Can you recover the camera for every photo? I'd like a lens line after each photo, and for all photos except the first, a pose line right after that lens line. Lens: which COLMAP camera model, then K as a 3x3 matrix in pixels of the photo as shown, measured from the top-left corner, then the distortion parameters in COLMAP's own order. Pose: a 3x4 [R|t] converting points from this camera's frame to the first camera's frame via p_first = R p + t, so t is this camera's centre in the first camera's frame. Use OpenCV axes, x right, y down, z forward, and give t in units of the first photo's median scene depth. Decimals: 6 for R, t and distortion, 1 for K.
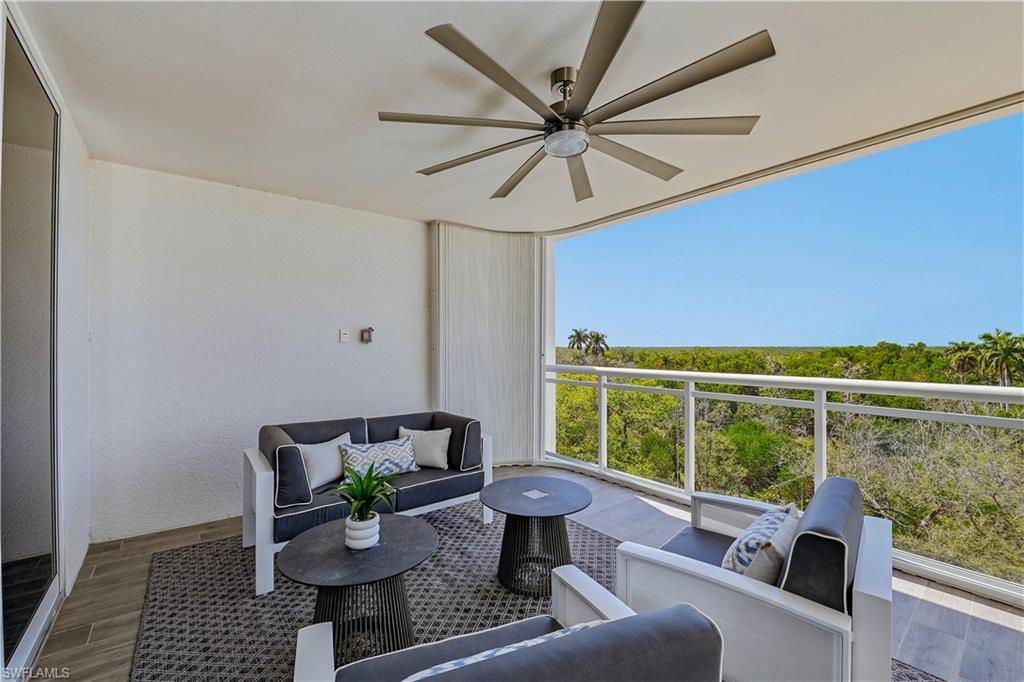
lens RADIAL K [[411.6, 0, 518.6], [0, 411.6, 344.4], [0, 0, 1]] dist [-0.006206, -0.001488]
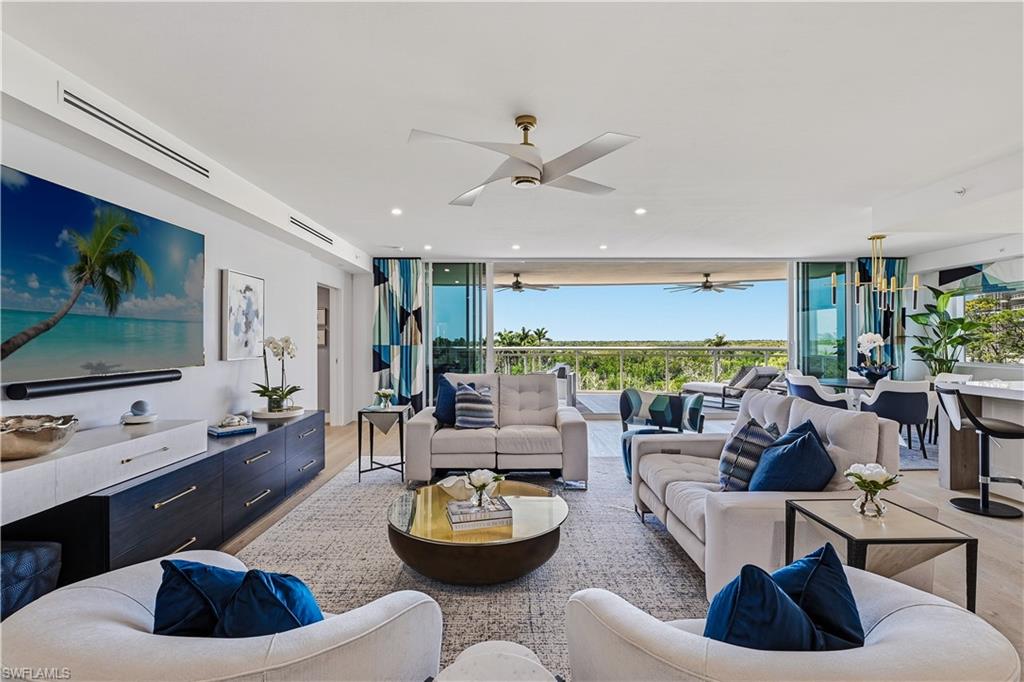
lens RADIAL K [[485.6, 0, 505.6], [0, 485.6, 340.0], [0, 0, 1]] dist [-0.009177, -0.000368]
pose [[0.630336, 0.003556, 0.776314, -0.164555], [-0.006192, 0.999981, 0.000446, 0.001336], [-0.776297, -0.005088, 0.630346, -0.088986]]
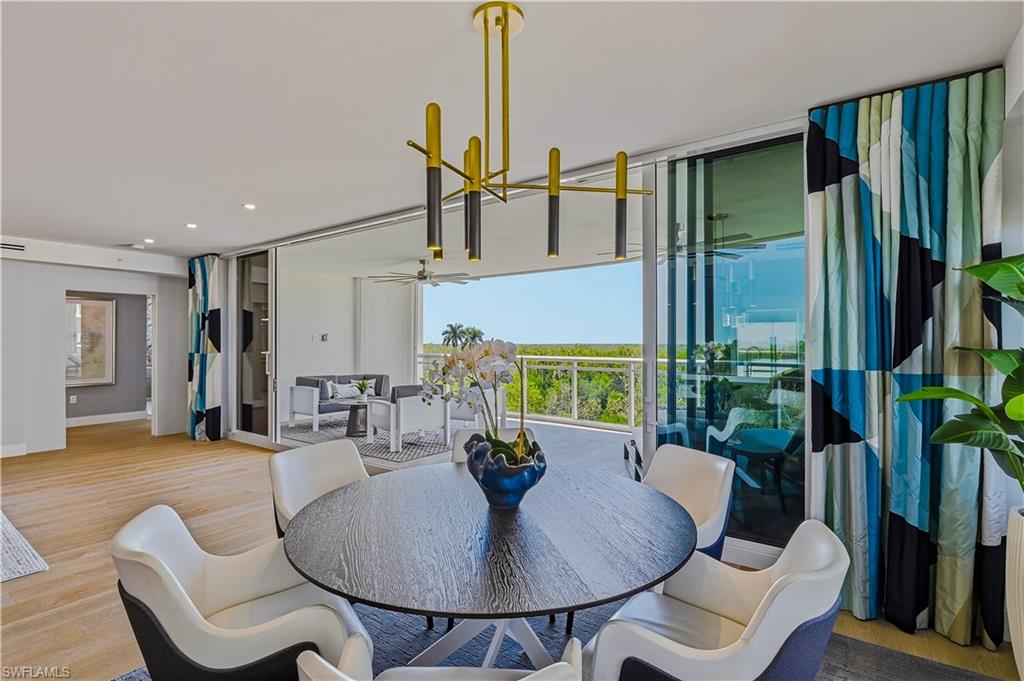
lens RADIAL K [[485.6, 0, 510.9], [0, 485.6, 339.6], [0, 0, 1]] dist [-0.009177, -0.000368]
pose [[0.967380, 0.006966, 0.253234, -0.008113], [-0.006347, 0.999975, -0.003262, -0.000847], [-0.253251, 0.001549, 0.967399, -0.123278]]
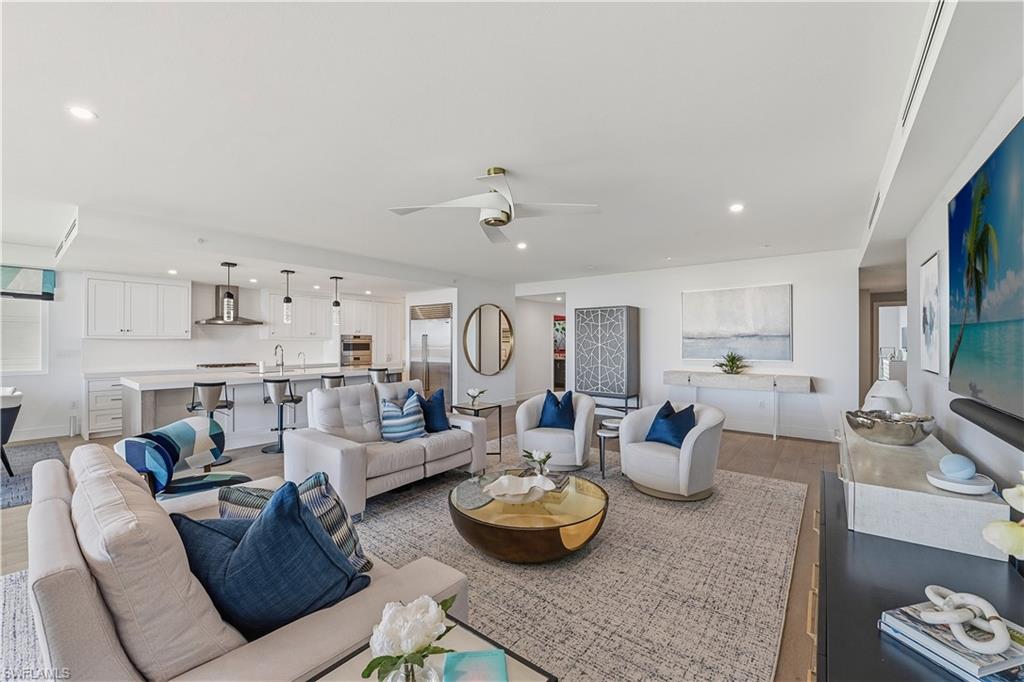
lens RADIAL K [[411.6, 0, 512.7], [0, 411.6, 332.7], [0, 0, 1]] dist [-0.006206, -0.001488]
pose [[-0.972101, 0.002301, -0.234550, -0.103294], [0.008549, 0.999635, -0.025627, 0.000684], [0.234405, -0.026917, -0.971766, 0.010758]]
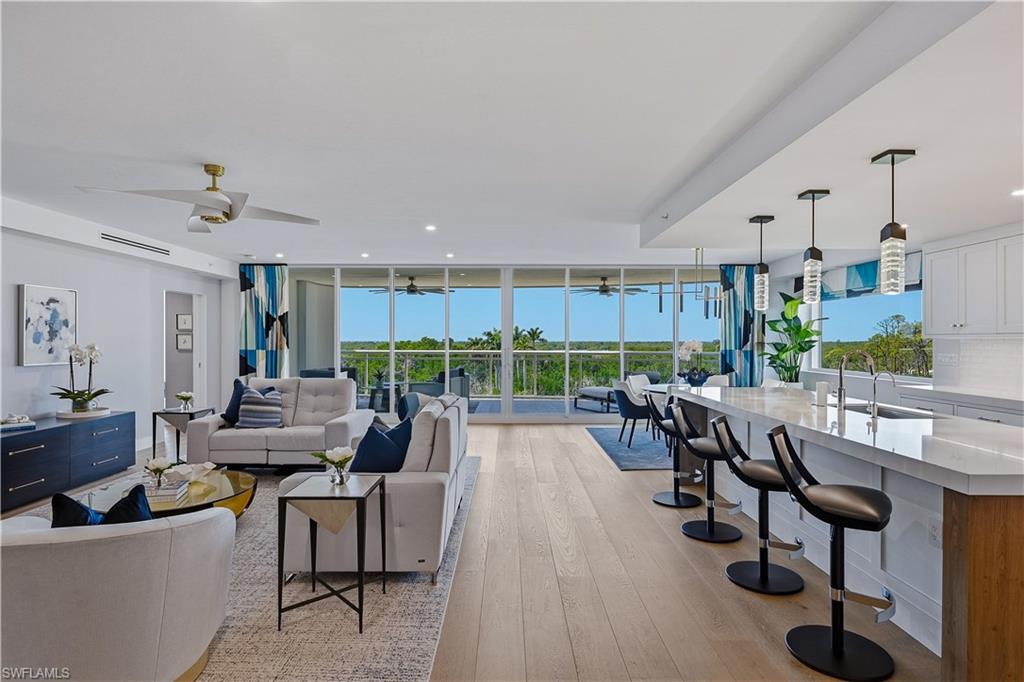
lens RADIAL K [[535.9, 0, 509.0], [0, 535.9, 340.4], [0, 0, 1]] dist [-0.004239, -0.004396]
pose [[0.629048, 0.004630, 0.777353, -0.150350], [-0.008375, 0.999965, 0.000822, -0.000672], [-0.777322, -0.007028, 0.629064, -0.138254]]
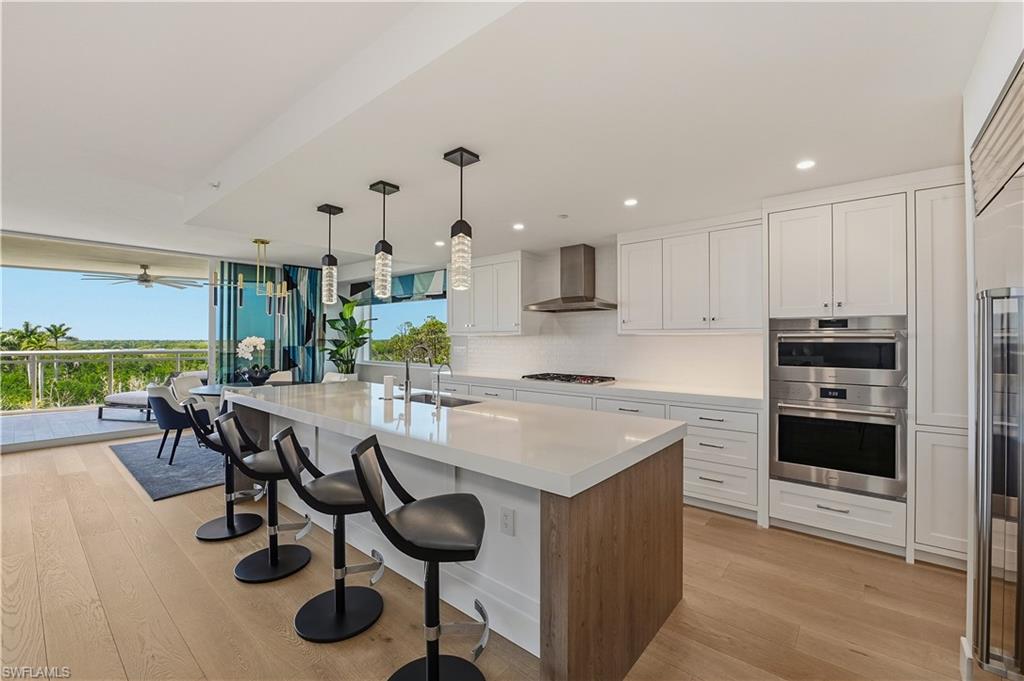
lens RADIAL K [[428.7, 0, 508.6], [0, 428.7, 336.2], [0, 0, 1]] dist [-0.013504, -0.000145]
pose [[-0.180676, 0.010292, 0.983489, -0.126347], [-0.005298, 0.999921, -0.011438, -0.000198], [-0.983528, -0.007277, -0.180607, -0.130436]]
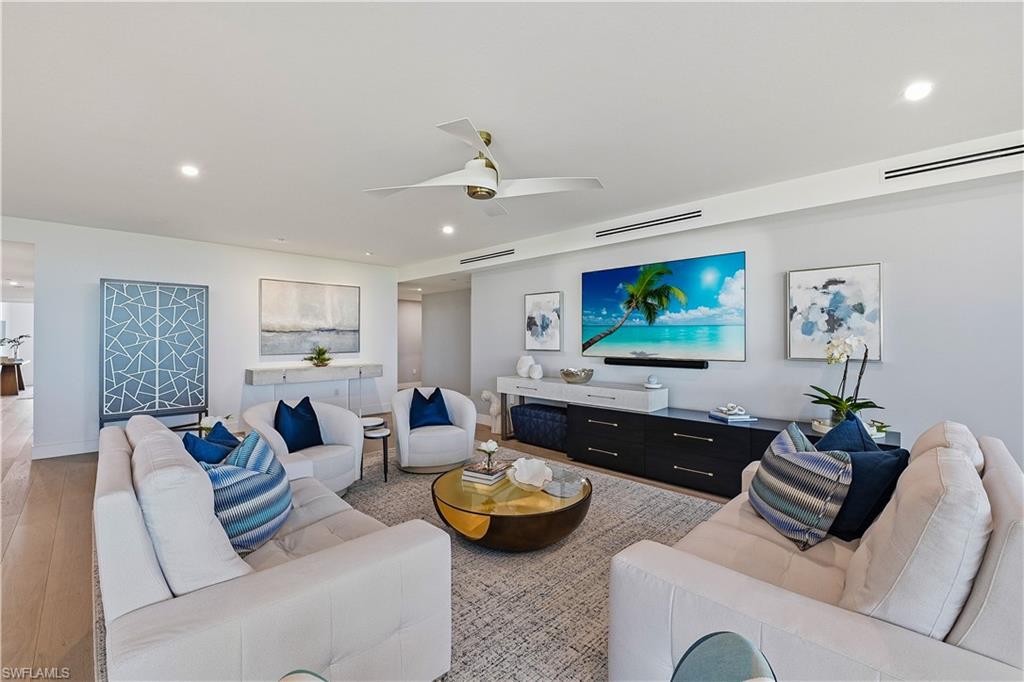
lens RADIAL K [[411.6, 0, 513.0], [0, 411.6, 341.6], [0, 0, 1]] dist [-0.006206, -0.001488]
pose [[0.127003, 0.014308, -0.991799, -0.059973], [0.001568, 0.999892, 0.014626, 0.000903], [0.991901, -0.003413, 0.126966, -0.055202]]
